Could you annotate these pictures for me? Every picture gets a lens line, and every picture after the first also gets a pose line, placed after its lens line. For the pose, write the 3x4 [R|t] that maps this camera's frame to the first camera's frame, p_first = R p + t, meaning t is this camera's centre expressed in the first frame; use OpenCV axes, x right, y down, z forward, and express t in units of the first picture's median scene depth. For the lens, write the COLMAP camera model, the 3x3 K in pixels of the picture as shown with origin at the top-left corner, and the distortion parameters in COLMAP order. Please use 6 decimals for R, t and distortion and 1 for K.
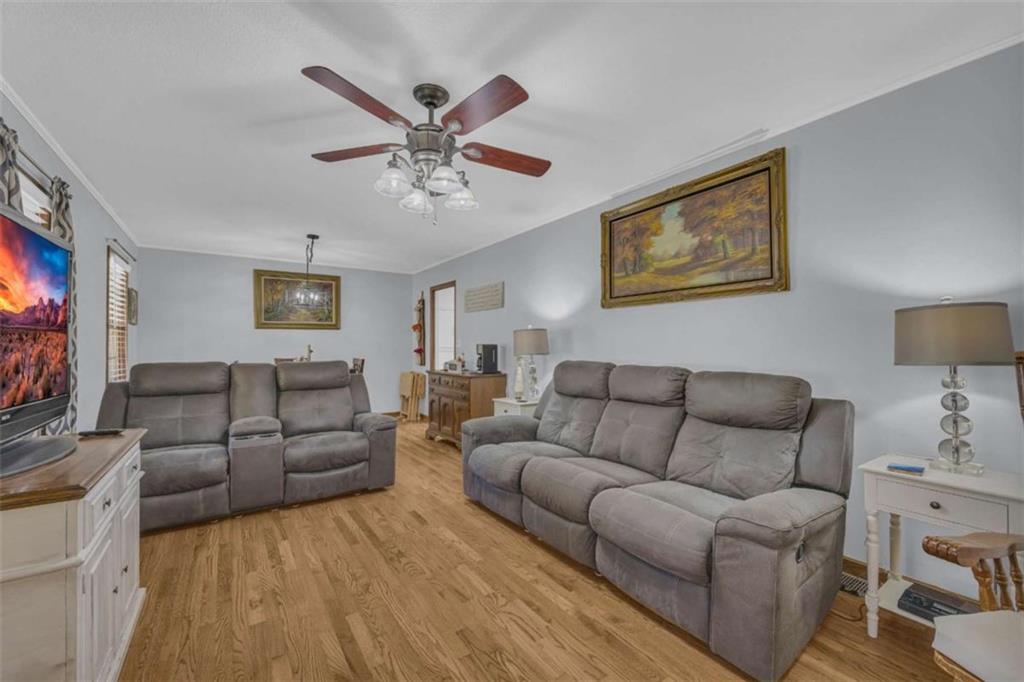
lens RADIAL K [[422.7, 0, 509.3], [0, 422.7, 347.4], [0, 0, 1]] dist [0.000614, -0.000043]
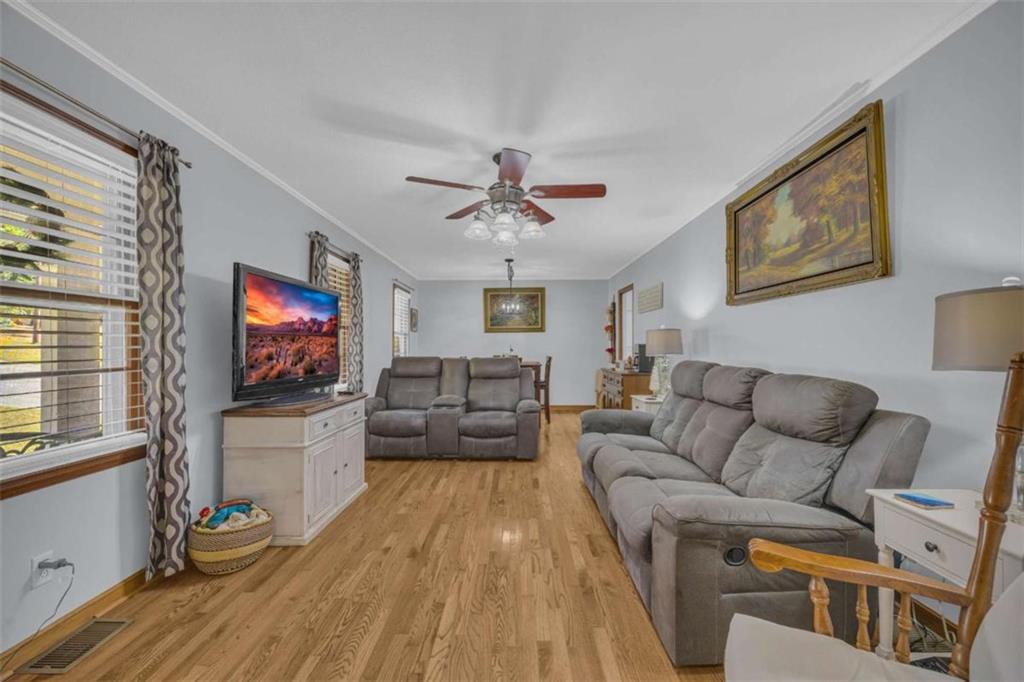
lens RADIAL K [[422.7, 0, 509.3], [0, 422.7, 347.4], [0, 0, 1]] dist [0.000614, -0.000043]
pose [[0.810461, 0.001980, -0.585789, 0.452538], [-0.001768, 0.999998, 0.000935, 0.000161], [0.585789, 0.000278, 0.810463, -0.056751]]
